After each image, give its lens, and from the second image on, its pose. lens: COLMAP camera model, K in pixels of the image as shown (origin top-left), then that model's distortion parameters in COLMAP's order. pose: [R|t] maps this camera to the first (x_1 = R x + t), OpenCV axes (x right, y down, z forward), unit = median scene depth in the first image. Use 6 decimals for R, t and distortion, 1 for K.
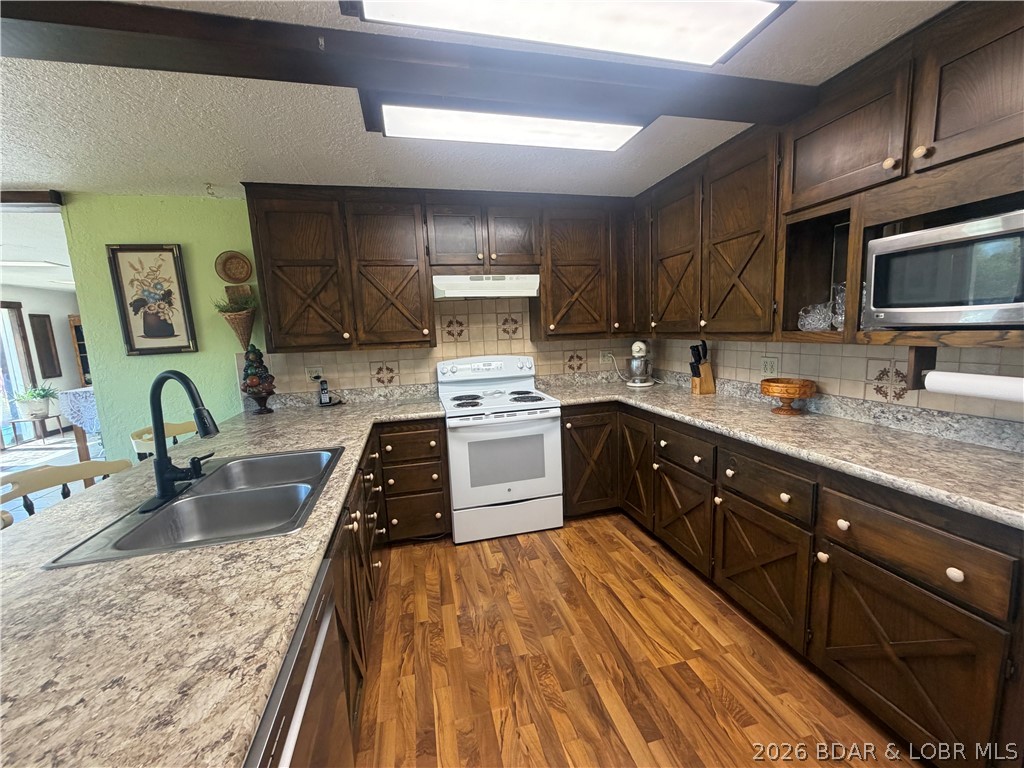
lens RADIAL K [[409.4, 0, 508.7], [0, 409.4, 383.8], [0, 0, 1]] dist [0.002759, -0.000095]
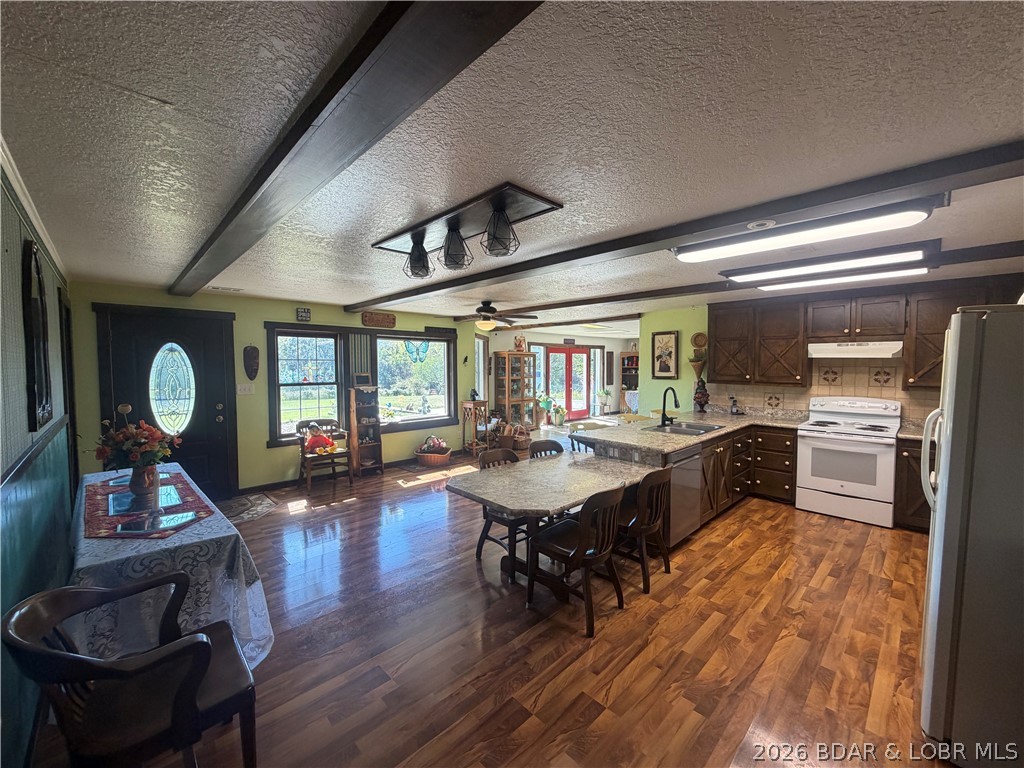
lens RADIAL K [[409.4, 0, 511.7], [0, 409.4, 387.0], [0, 0, 1]] dist [0.002759, -0.000095]
pose [[0.509678, 0.090830, -0.855557, 0.642452], [-0.138220, 0.990140, 0.022777, 0.032966], [0.849190, 0.106646, 0.517207, -0.852417]]
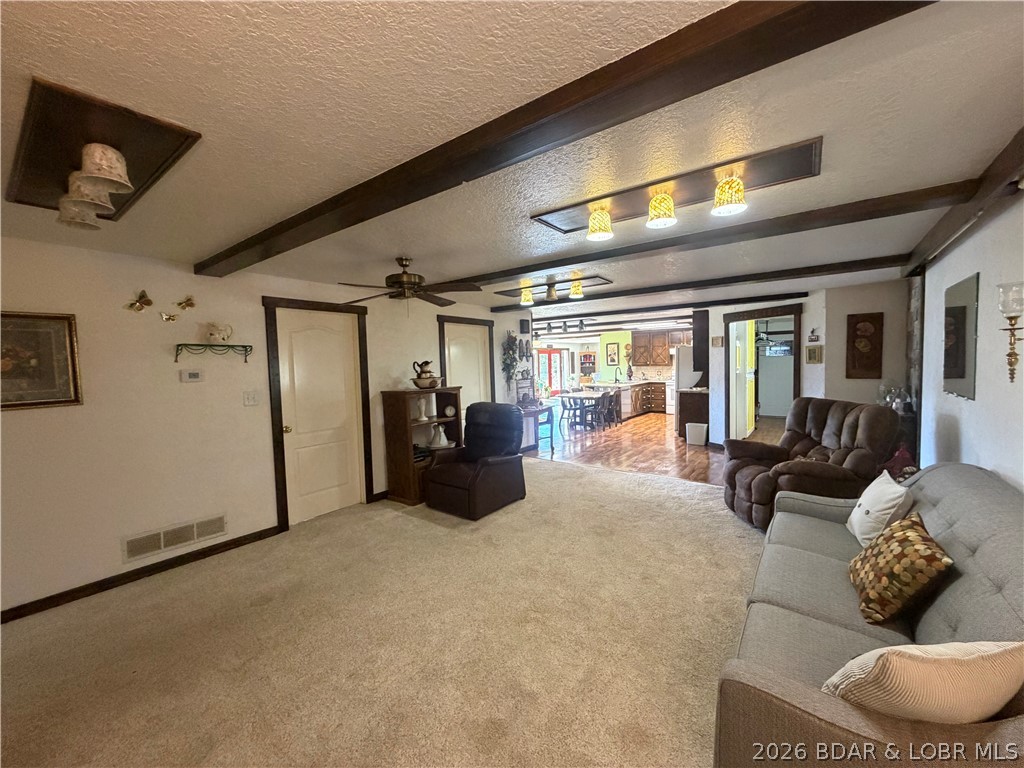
lens RADIAL K [[409.4, 0, 509.5], [0, 409.4, 383.3], [0, 0, 1]] dist [0.002759, -0.000095]
pose [[0.634491, 0.067911, -0.769941, 2.024651], [-0.111283, 0.993781, -0.004051, 0.278166], [0.764877, 0.088251, 0.638103, -2.872337]]
